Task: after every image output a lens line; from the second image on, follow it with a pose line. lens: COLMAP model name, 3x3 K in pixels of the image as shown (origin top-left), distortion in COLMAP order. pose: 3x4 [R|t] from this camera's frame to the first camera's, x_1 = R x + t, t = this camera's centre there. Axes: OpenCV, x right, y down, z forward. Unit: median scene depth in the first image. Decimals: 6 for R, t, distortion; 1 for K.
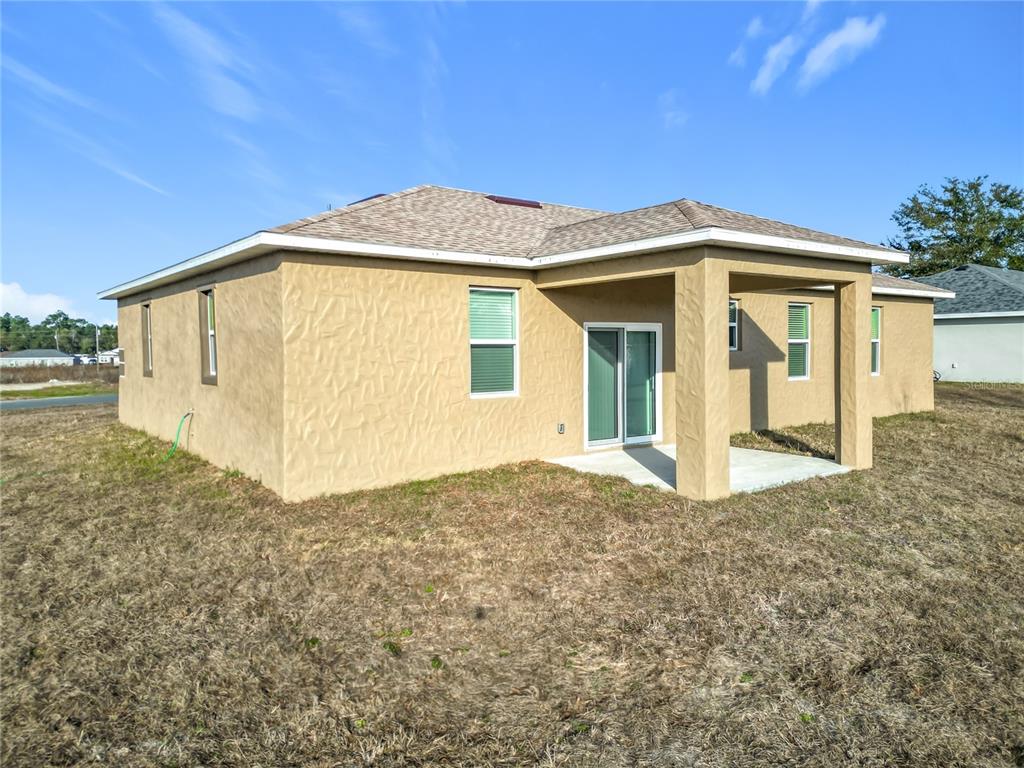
lens RADIAL K [[708.0, 0, 510.9], [0, 708.0, 383.3], [0, 0, 1]] dist [0.023252, 0.000434]
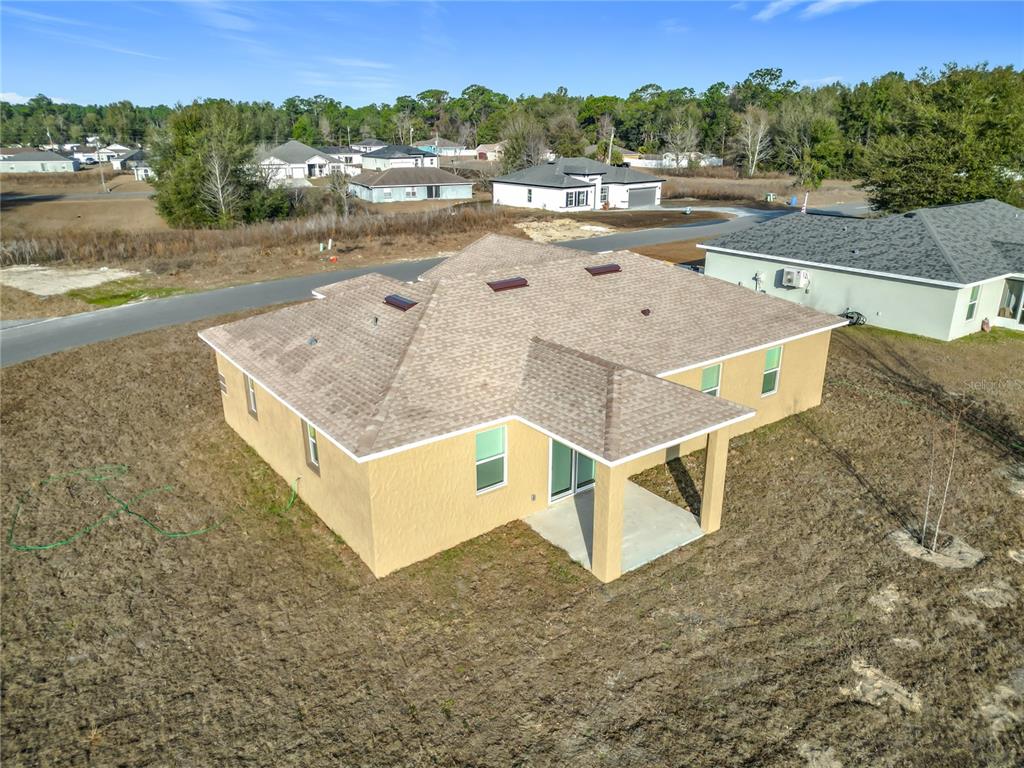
lens RADIAL K [[708.0, 0, 512.4], [0, 708.0, 381.8], [0, 0, 1]] dist [0.023252, 0.000434]
pose [[0.999807, 0.019620, 0.001277, 0.015181], [-0.019116, 0.954825, 0.296552, -0.634791], [0.004599, -0.296520, 0.955016, -0.439533]]
